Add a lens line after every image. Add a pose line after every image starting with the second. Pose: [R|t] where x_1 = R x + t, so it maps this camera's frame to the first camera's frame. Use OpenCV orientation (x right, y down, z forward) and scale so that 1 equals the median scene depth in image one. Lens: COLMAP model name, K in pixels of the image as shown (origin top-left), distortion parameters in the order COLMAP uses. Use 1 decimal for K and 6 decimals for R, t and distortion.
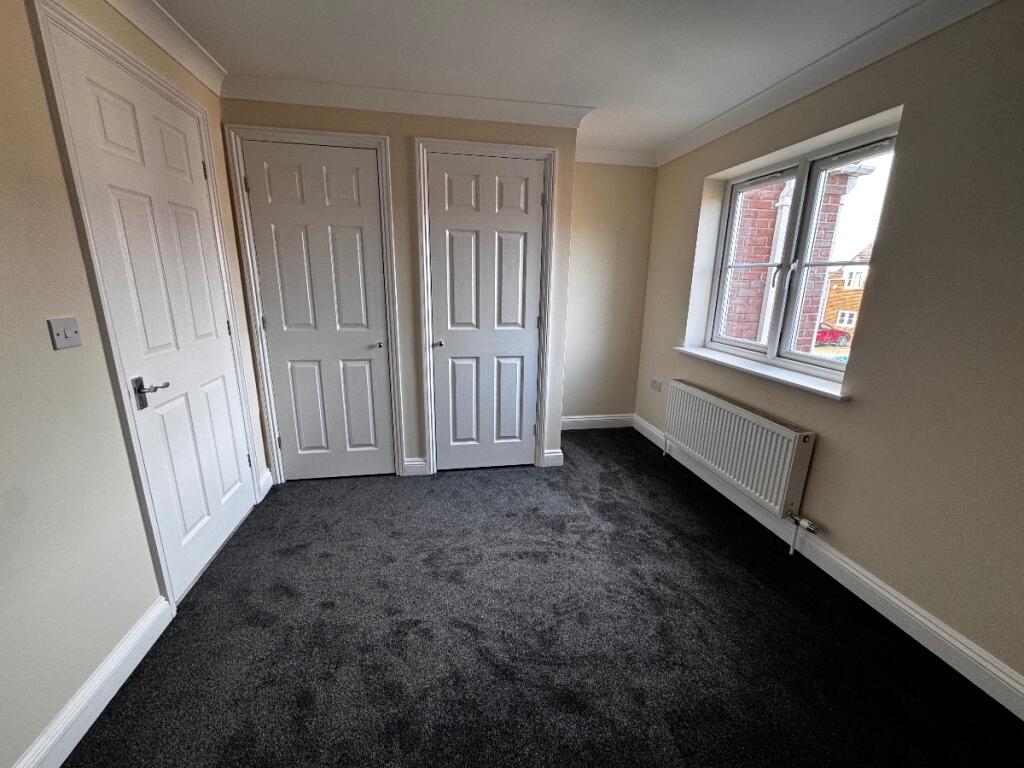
lens RADIAL K [[415.8, 0, 510.7], [0, 415.8, 383.6], [0, 0, 1]] dist [0.003908, 0.000199]
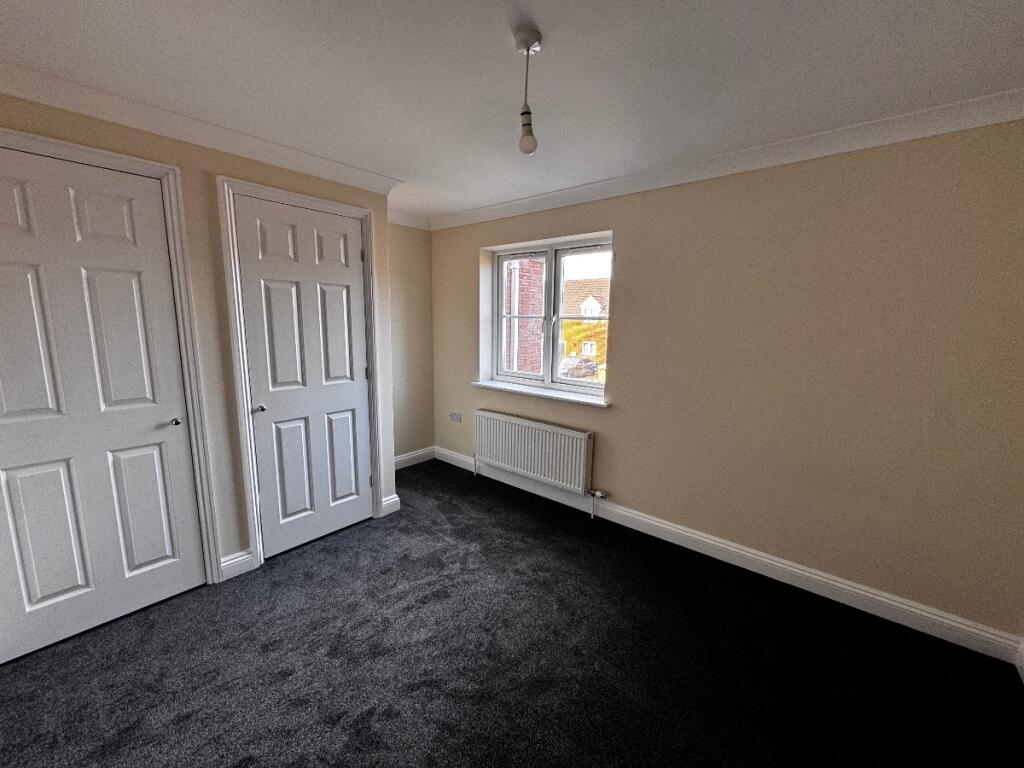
lens RADIAL K [[415.8, 0, 517.6], [0, 415.8, 384.9], [0, 0, 1]] dist [0.003908, 0.000199]
pose [[0.767180, -0.109364, 0.632040, -0.321317], [0.154652, 0.987826, -0.016792, -0.051119], [-0.622509, 0.110629, 0.774754, -0.000347]]
